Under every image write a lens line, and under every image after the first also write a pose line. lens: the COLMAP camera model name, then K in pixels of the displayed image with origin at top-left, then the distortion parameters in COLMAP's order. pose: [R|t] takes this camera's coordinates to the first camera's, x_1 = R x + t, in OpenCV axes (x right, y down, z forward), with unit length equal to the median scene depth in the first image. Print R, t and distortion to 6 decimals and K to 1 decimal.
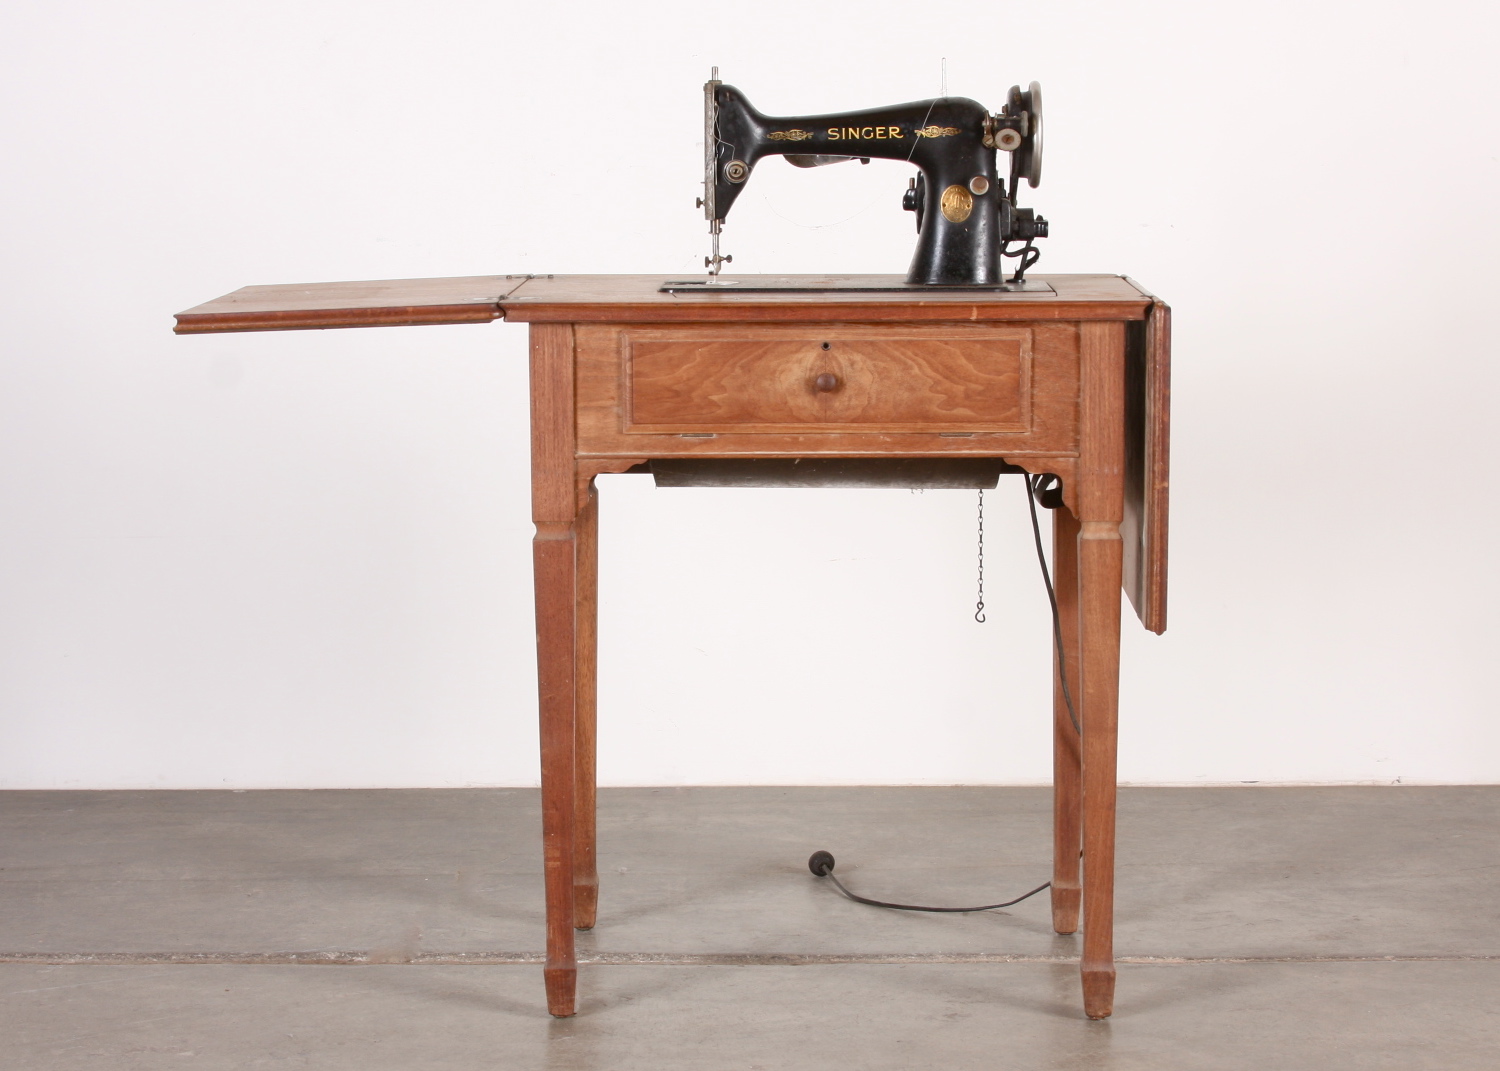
lens RADIAL K [[3012.4, 0, 750.0], [0, 3012.4, 535.5], [0, 0, 1]] dist [-0.139943, 0.004028]
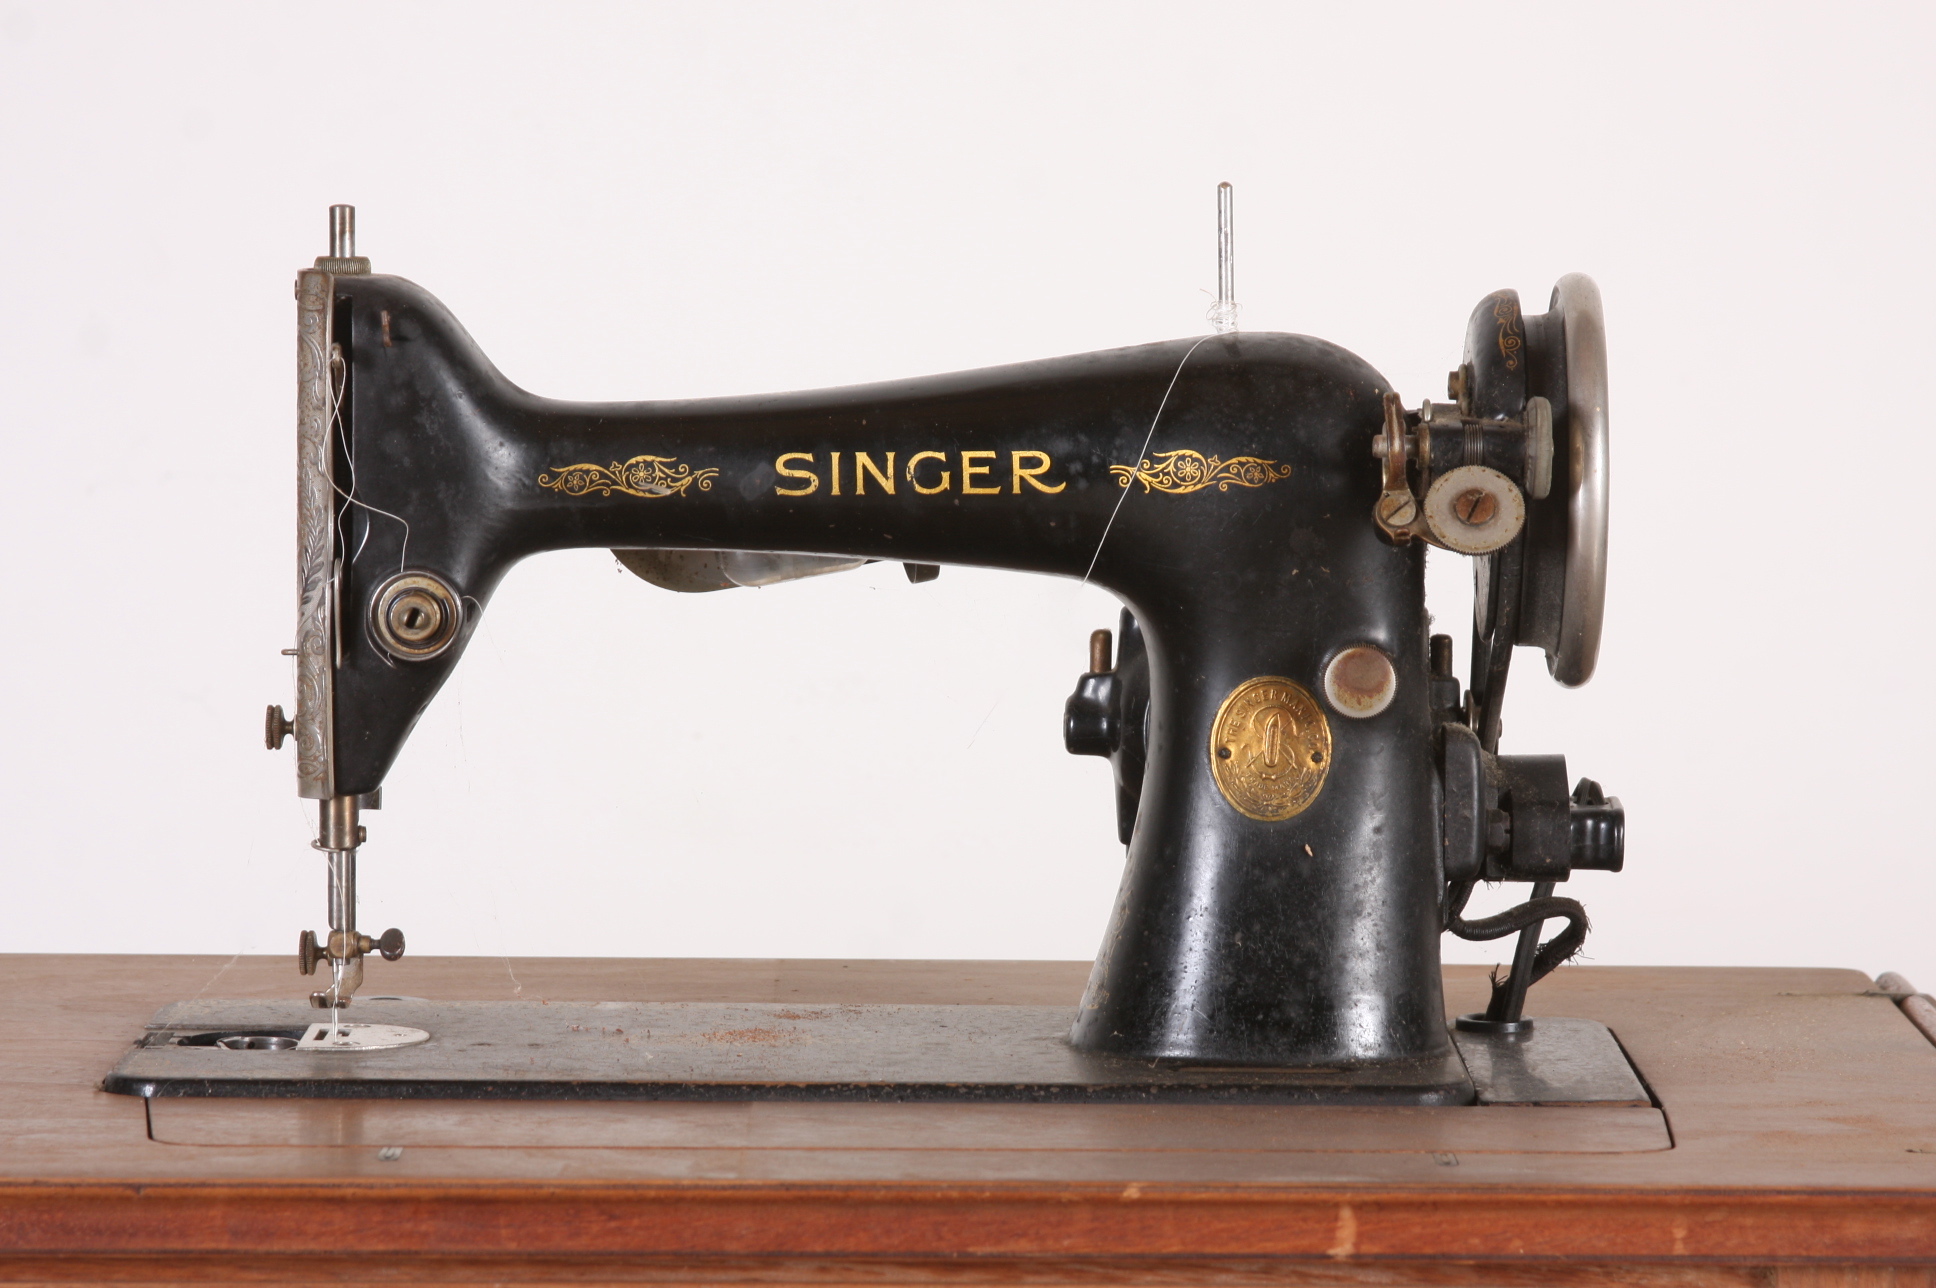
lens RADIAL K [[8551.7, 0, 968.0], [0, 8551.7, 644.0], [0, 0, 1]] dist [0.356930, 2.379065]
pose [[0.999318, 0.009175, 0.035770, 0.016365], [-0.005952, 0.995996, -0.089200, -0.053579], [-0.036445, 0.088926, 0.995371, 0.268900]]
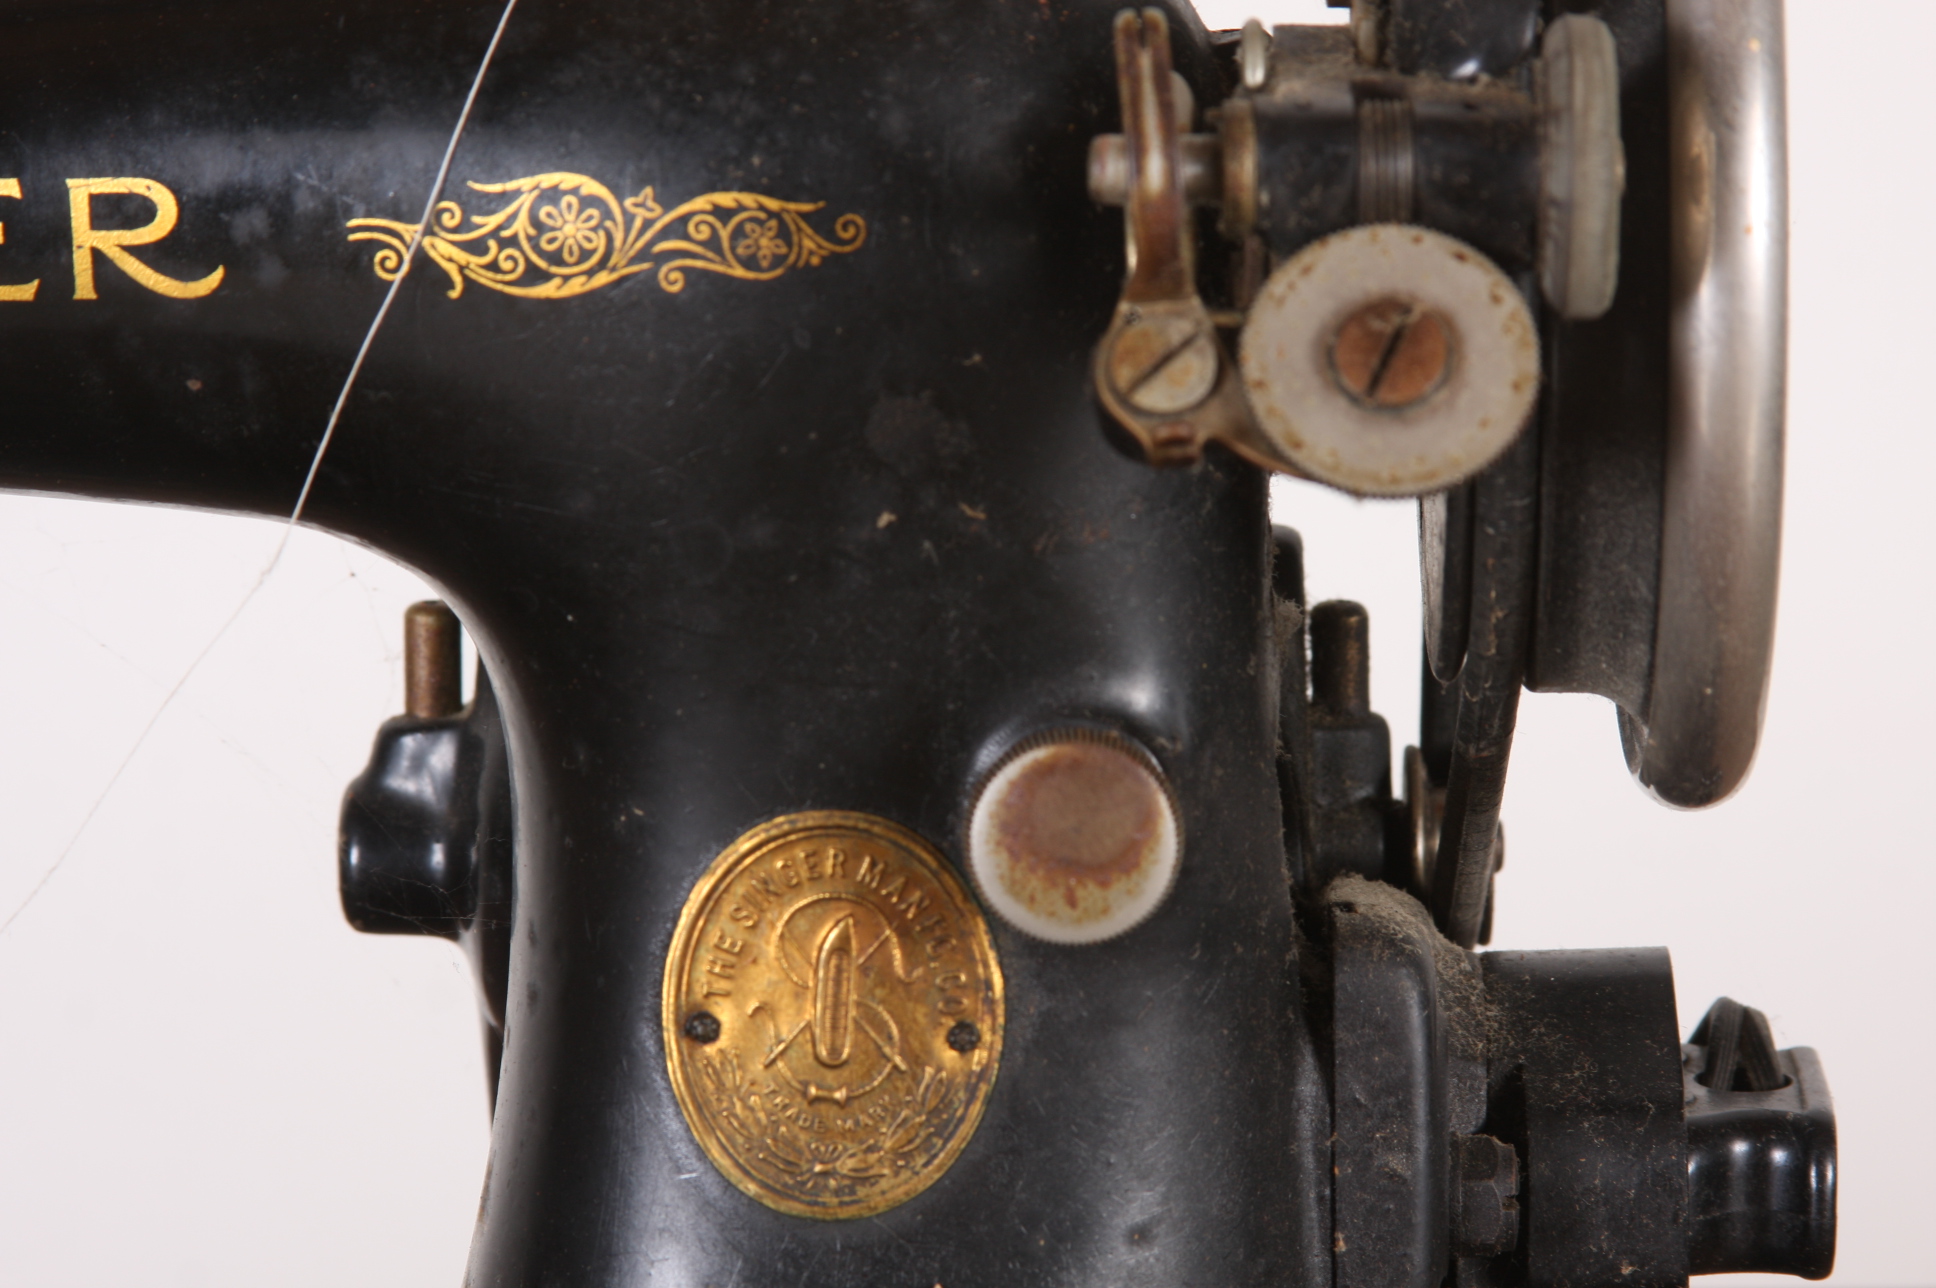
lens RADIAL K [[11704.0, 0, 968.0], [0, 11704.0, 644.0], [0, 0, 1]] dist [0.283946, 4.063281]
pose [[0.999042, -0.007501, 0.043118, 0.057622], [0.009197, 0.999186, -0.039265, -0.107466], [-0.042789, 0.039624, 0.998298, 0.646873]]
